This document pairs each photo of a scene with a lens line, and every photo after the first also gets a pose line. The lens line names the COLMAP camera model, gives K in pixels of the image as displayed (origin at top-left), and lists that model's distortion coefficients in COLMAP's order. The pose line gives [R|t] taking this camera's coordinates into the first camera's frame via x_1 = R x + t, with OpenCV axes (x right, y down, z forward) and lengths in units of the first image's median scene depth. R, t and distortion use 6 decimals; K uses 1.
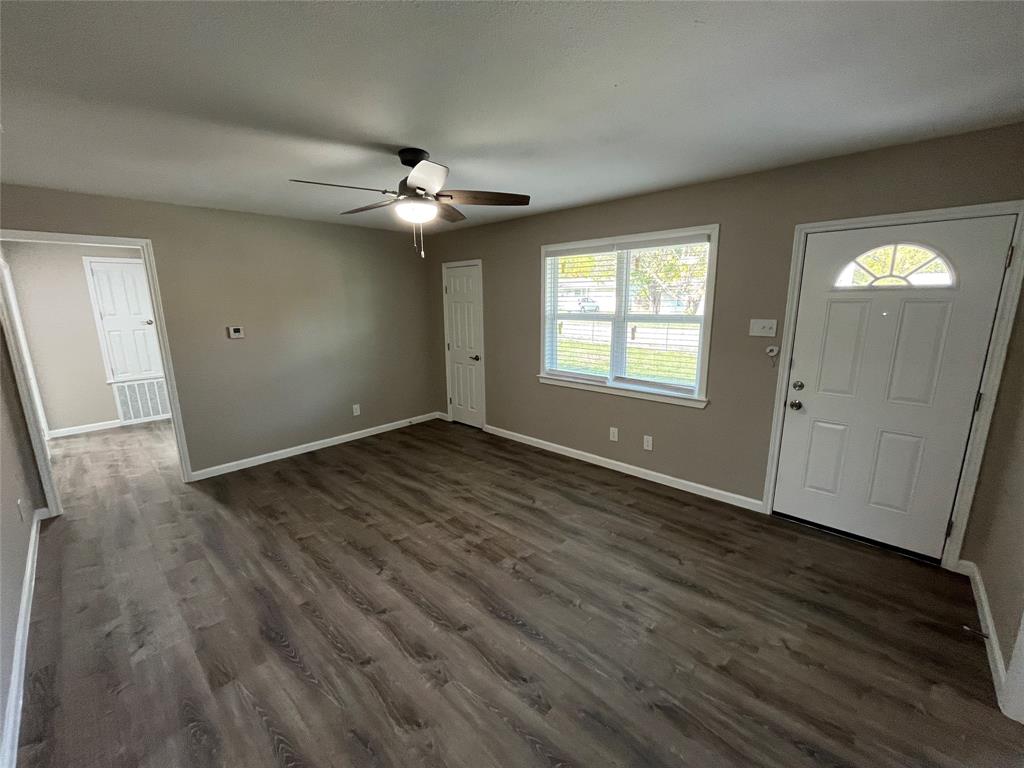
lens RADIAL K [[416.5, 0, 514.5], [0, 416.5, 384.3], [0, 0, 1]] dist [-0.003969, -0.000318]
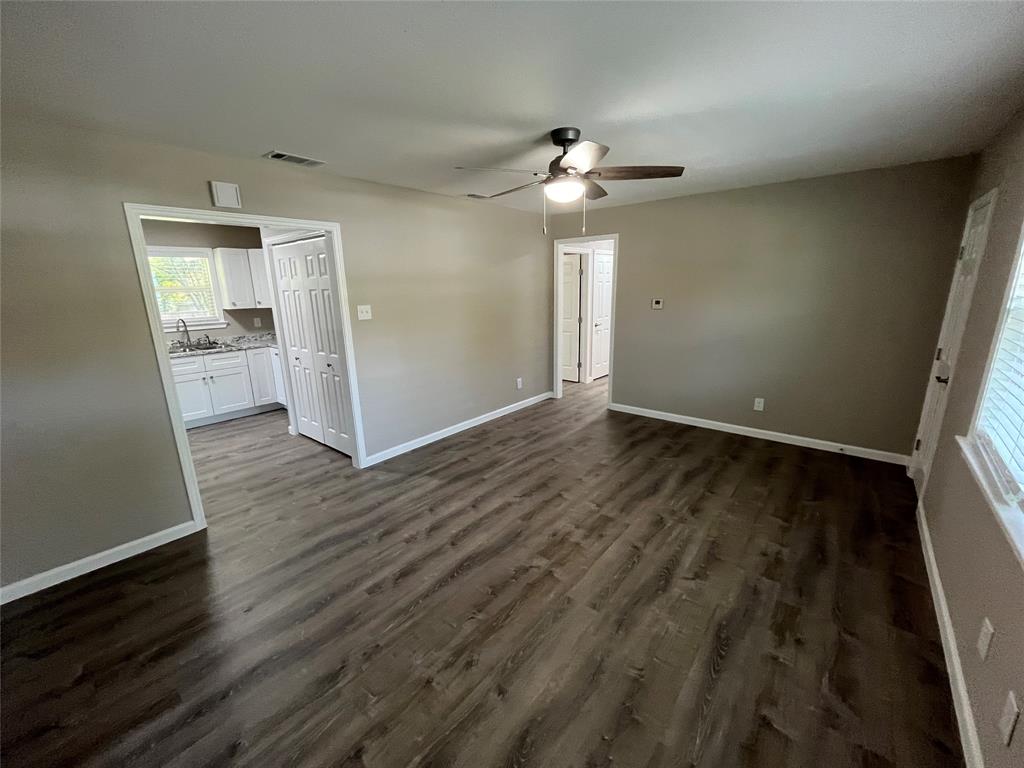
lens RADIAL K [[416.5, 0, 510.6], [0, 416.5, 383.5], [0, 0, 1]] dist [-0.003969, -0.000318]
pose [[0.046695, 0.243373, -0.968808, 0.658128], [-0.180555, 0.955948, 0.231439, -0.134968], [0.982456, 0.164116, 0.088580, 0.650629]]
